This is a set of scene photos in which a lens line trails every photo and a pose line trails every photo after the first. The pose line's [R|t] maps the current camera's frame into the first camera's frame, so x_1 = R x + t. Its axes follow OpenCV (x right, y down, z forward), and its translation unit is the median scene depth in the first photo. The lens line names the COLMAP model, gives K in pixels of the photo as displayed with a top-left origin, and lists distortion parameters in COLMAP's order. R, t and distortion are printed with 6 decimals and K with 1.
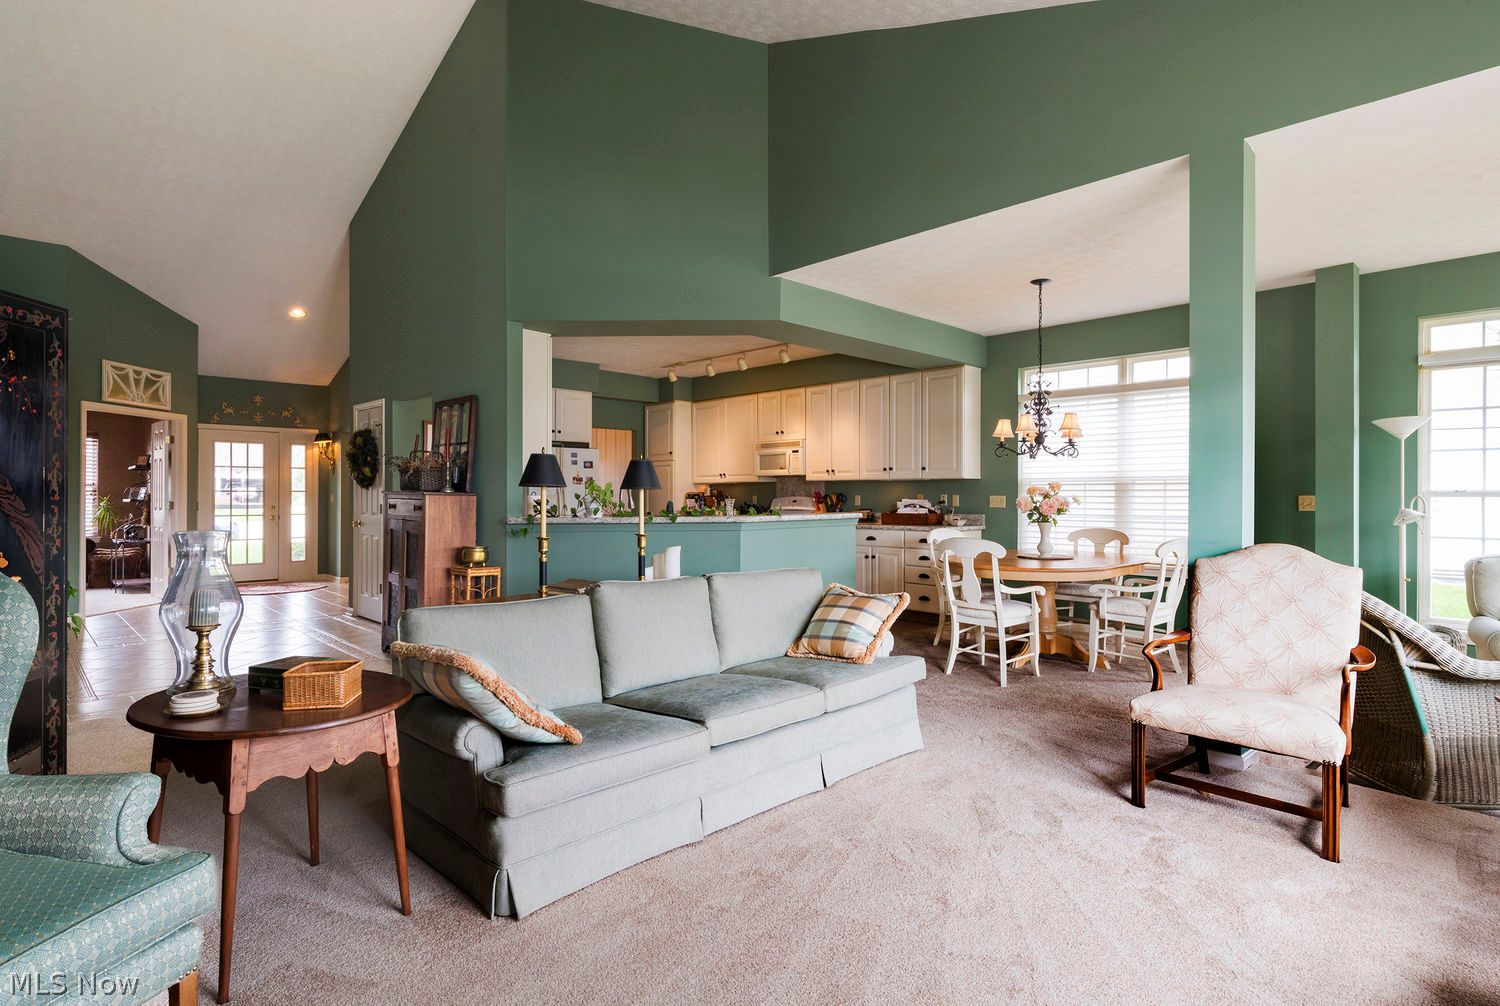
lens RADIAL K [[768.1, 0, 742.7], [0, 768.1, 497.3], [0, 0, 1]] dist [0.007727, -0.000769]
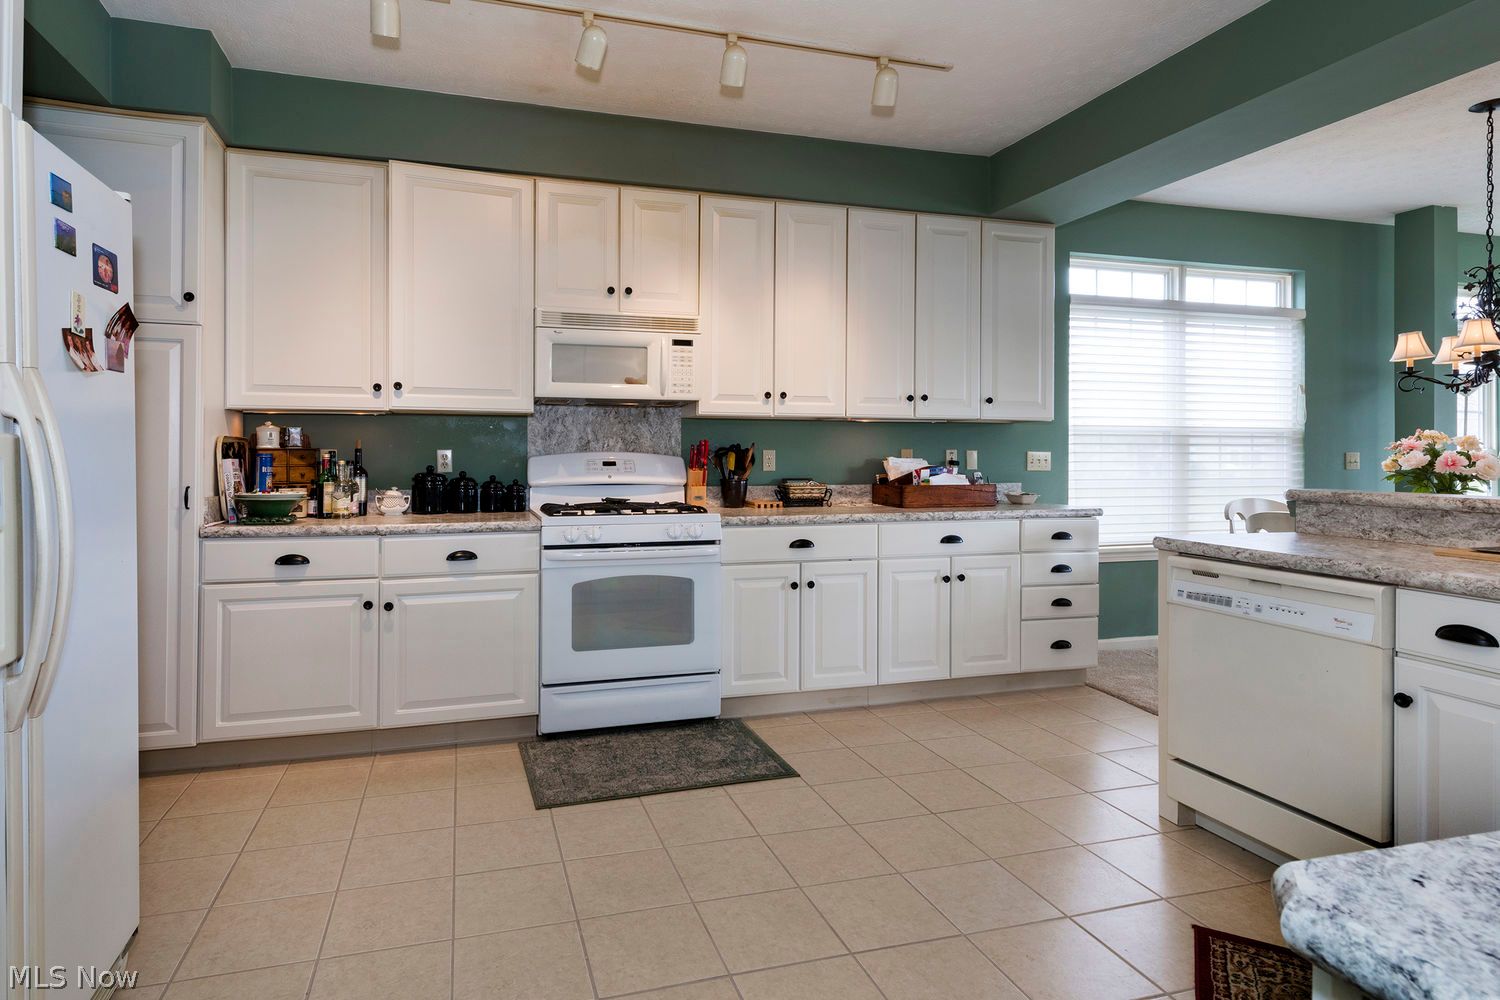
lens RADIAL K [[739.4, 0, 782.7], [0, 739.4, 450.3], [0, 0, 1]] dist [-0.006684, -0.000146]
pose [[0.486781, 0.002857, 0.873520, -0.326881], [-0.001225, 0.999996, -0.002588, -0.001422], [-0.873523, 0.000189, 0.486782, 0.987783]]
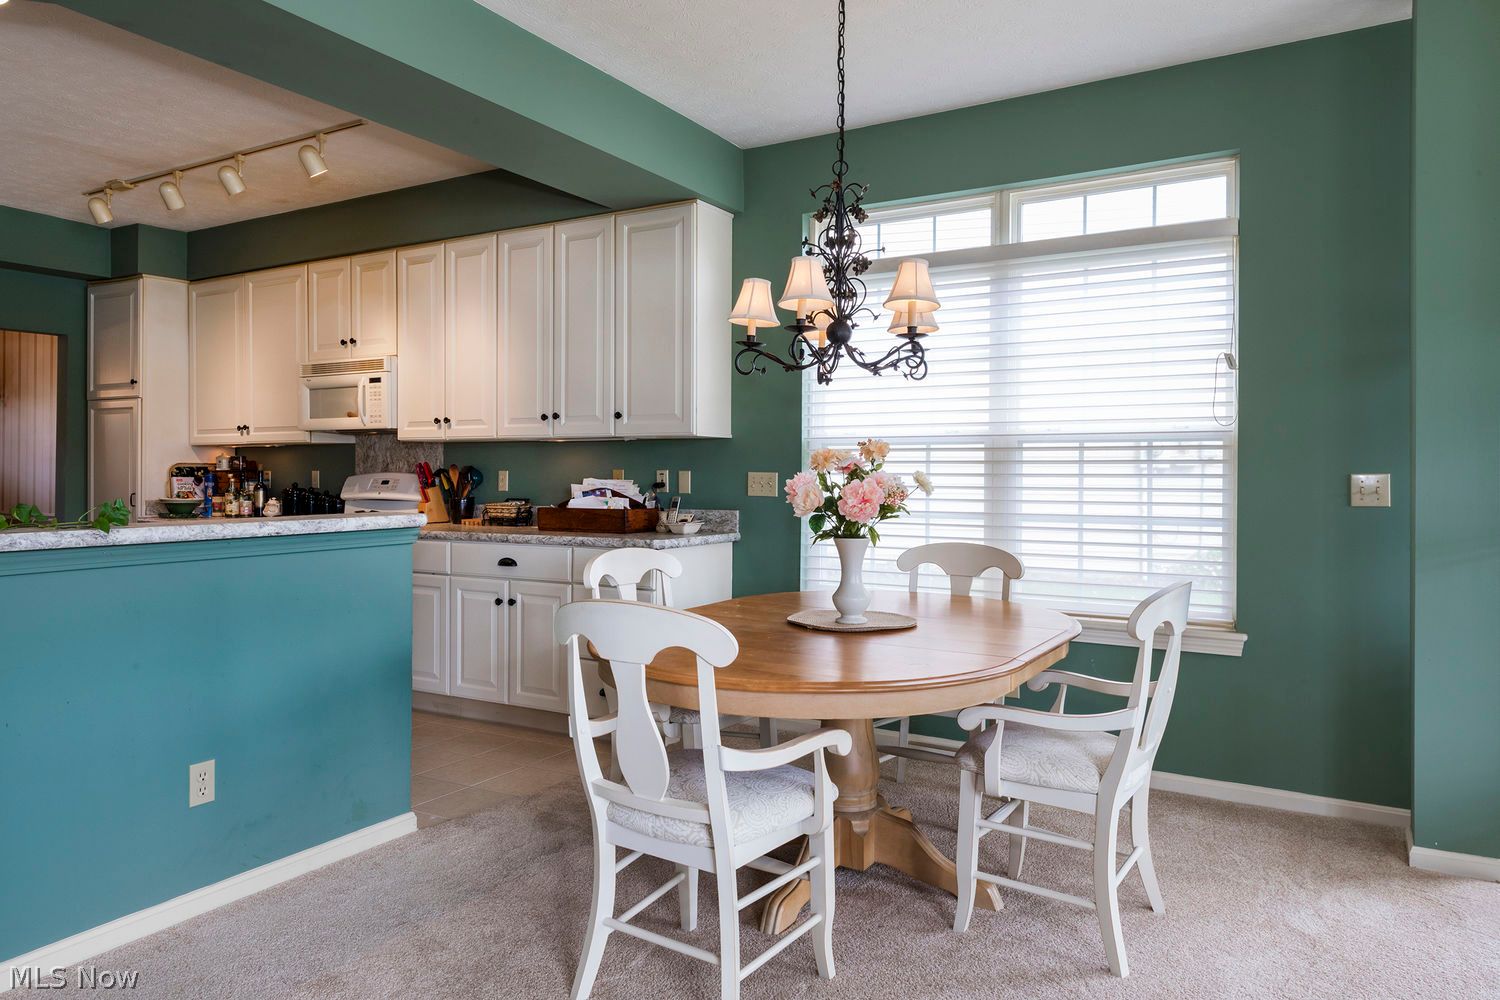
lens RADIAL K [[964.9, 0, 779.6], [0, 964.9, 473.9], [0, 0, 1]] dist [-0.017183, -0.006360]
pose [[0.956116, 0.003004, 0.292972, 0.175937], [-0.002851, 0.999995, -0.000949, -0.000582], [-0.292974, 0.000072, 0.956120, 0.444405]]
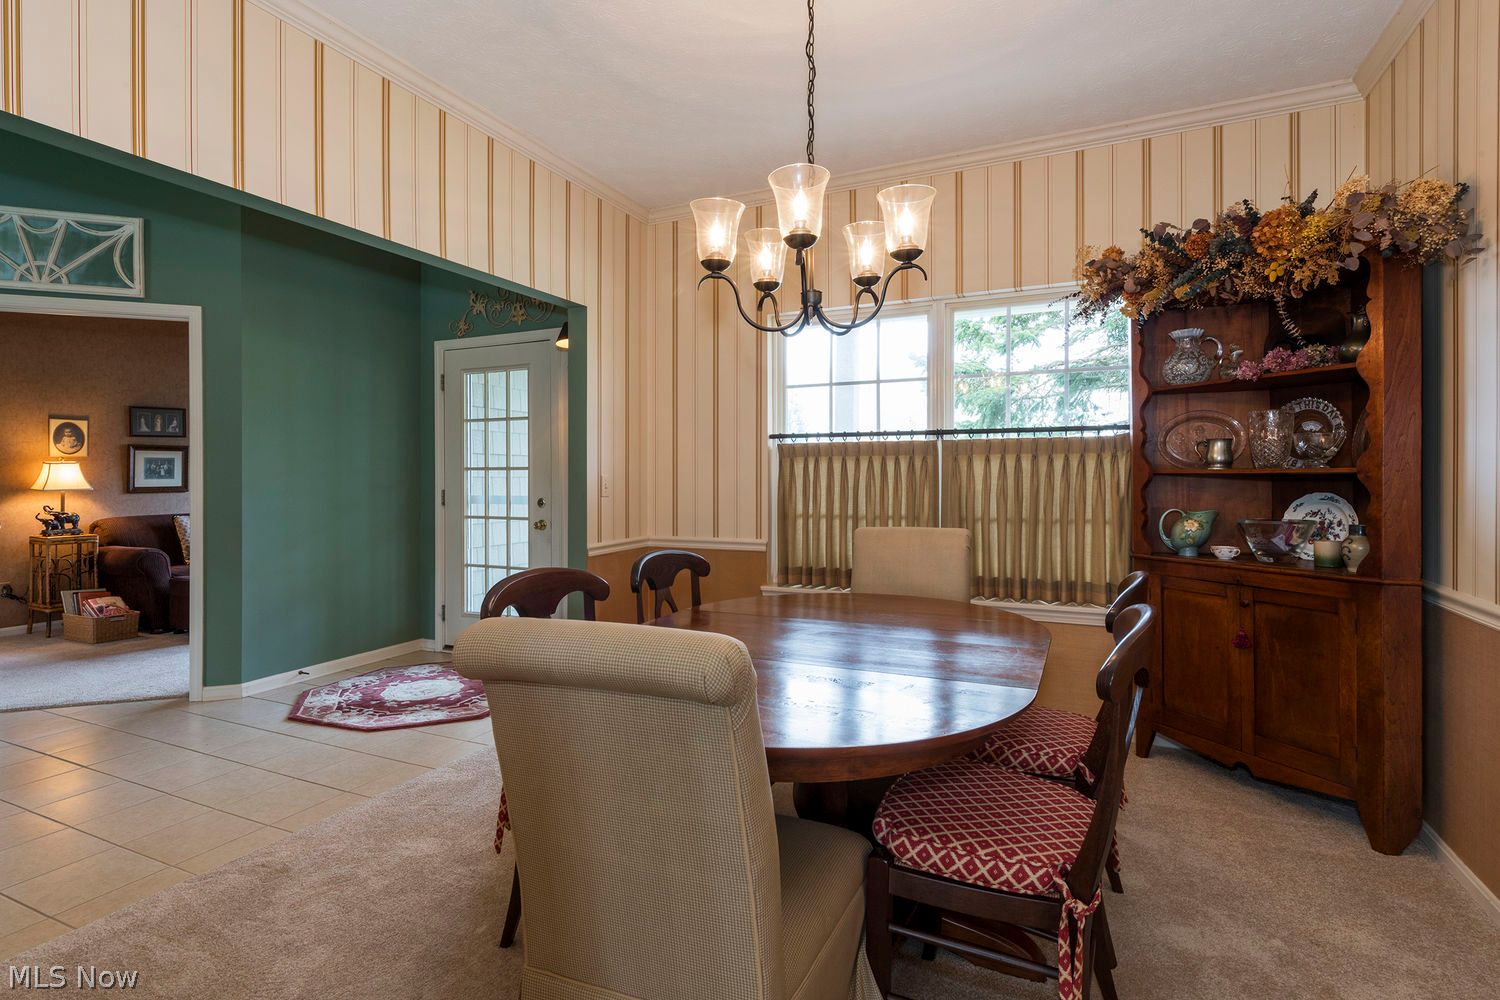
lens RADIAL K [[739.4, 0, 744.3], [0, 739.4, 481.5], [0, 0, 1]] dist [-0.006684, -0.000146]
pose [[0.339157, -0.000077, -0.940730, -0.232794], [-0.003664, 0.999992, -0.001403, 0.000168], [0.940723, 0.003922, 0.339154, 1.495120]]
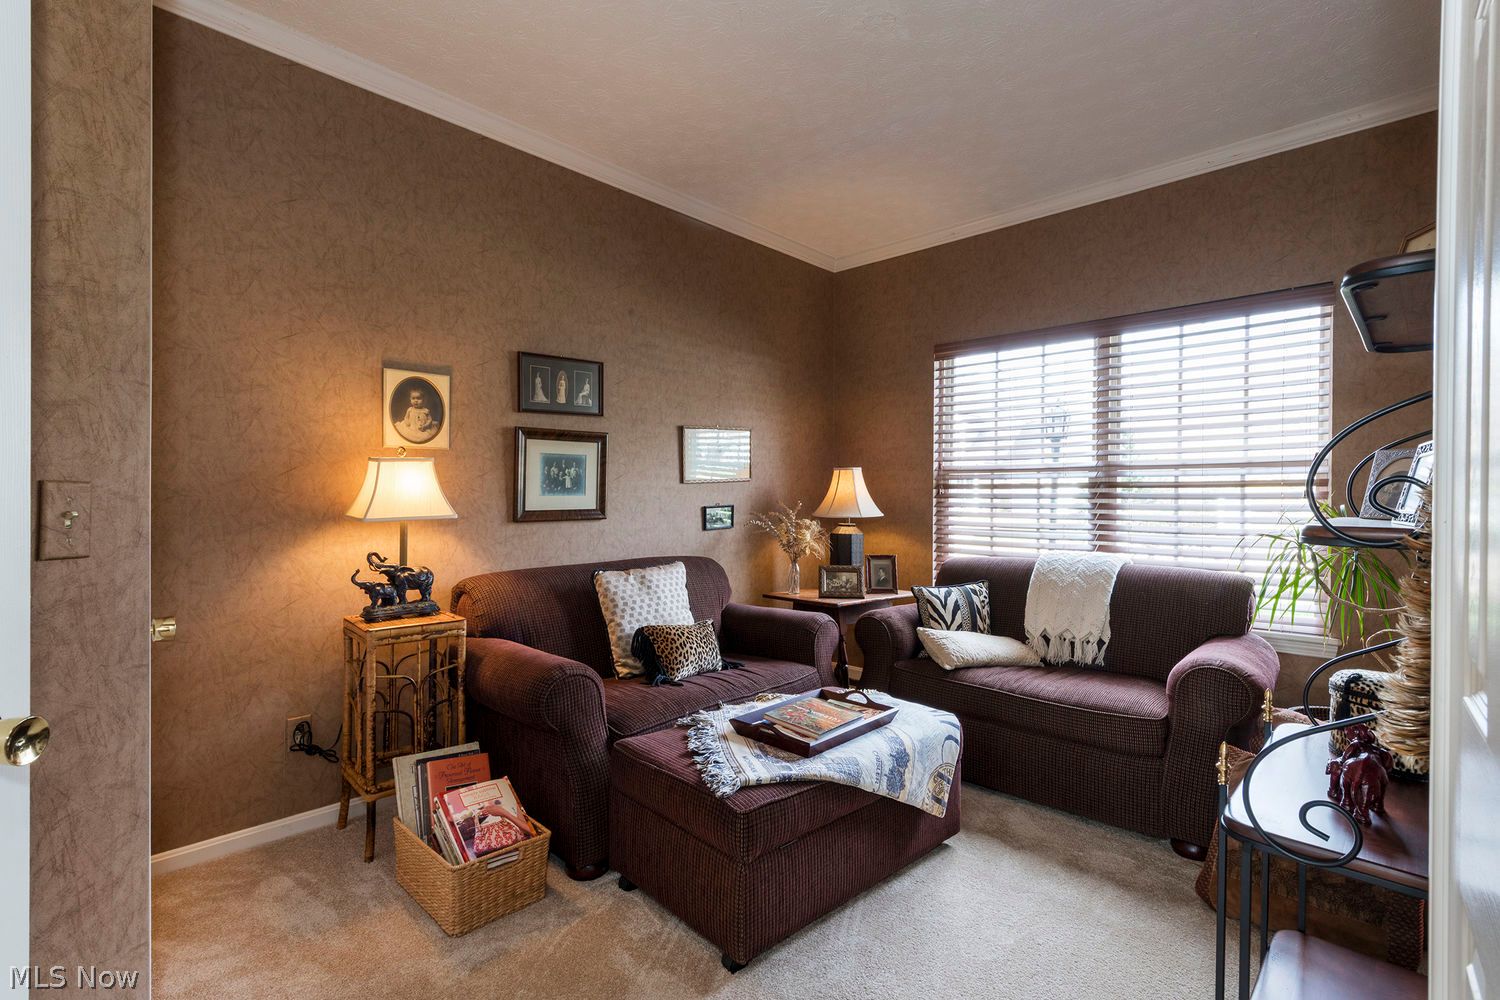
lens RADIAL K [[687.9, 0, 749.0], [0, 687.9, 497.9], [0, 0, 1]] dist [0.000344, -0.003624]
pose [[0.013595, 0.001361, -0.999907, -0.928507], [-0.010274, 0.999946, 0.001221, -0.001550], [0.999855, 0.010256, 0.013608, 1.222028]]
